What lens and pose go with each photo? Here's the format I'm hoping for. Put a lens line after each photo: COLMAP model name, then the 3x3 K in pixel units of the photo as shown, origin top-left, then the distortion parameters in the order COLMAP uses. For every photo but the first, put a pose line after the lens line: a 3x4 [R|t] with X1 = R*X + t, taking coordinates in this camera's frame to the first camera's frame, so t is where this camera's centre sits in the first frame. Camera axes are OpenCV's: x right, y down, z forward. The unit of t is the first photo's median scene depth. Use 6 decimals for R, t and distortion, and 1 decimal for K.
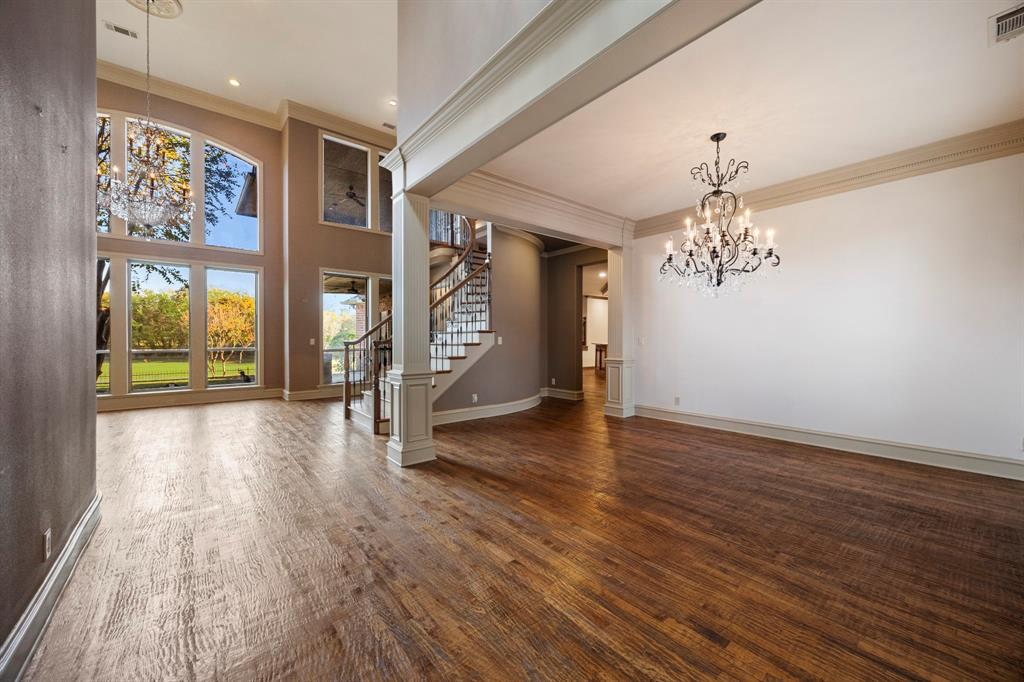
lens RADIAL K [[390.2, 0, 516.6], [0, 390.2, 340.8], [0, 0, 1]] dist [0.001849, 0.000054]
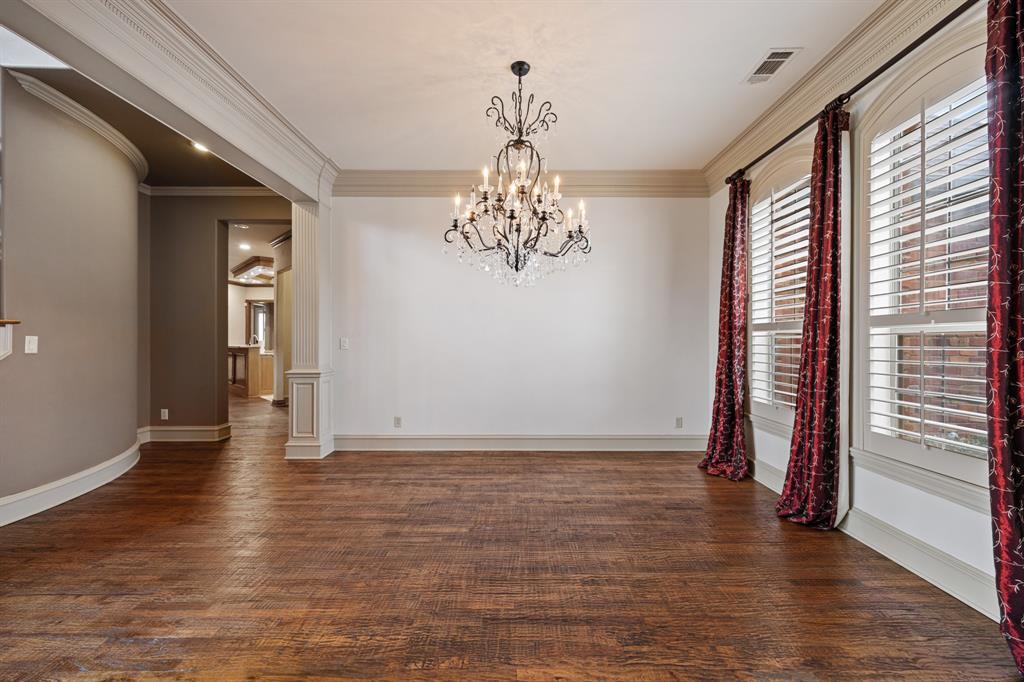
lens RADIAL K [[404.9, 0, 512.0], [0, 404.9, 341.0], [0, 0, 1]] dist [0.002341, 0.000114]
pose [[0.643155, -0.000338, 0.765736, -0.068716], [0.000980, 0.999999, -0.000381, -0.005704], [-0.765735, 0.000996, 0.643155, 0.451904]]
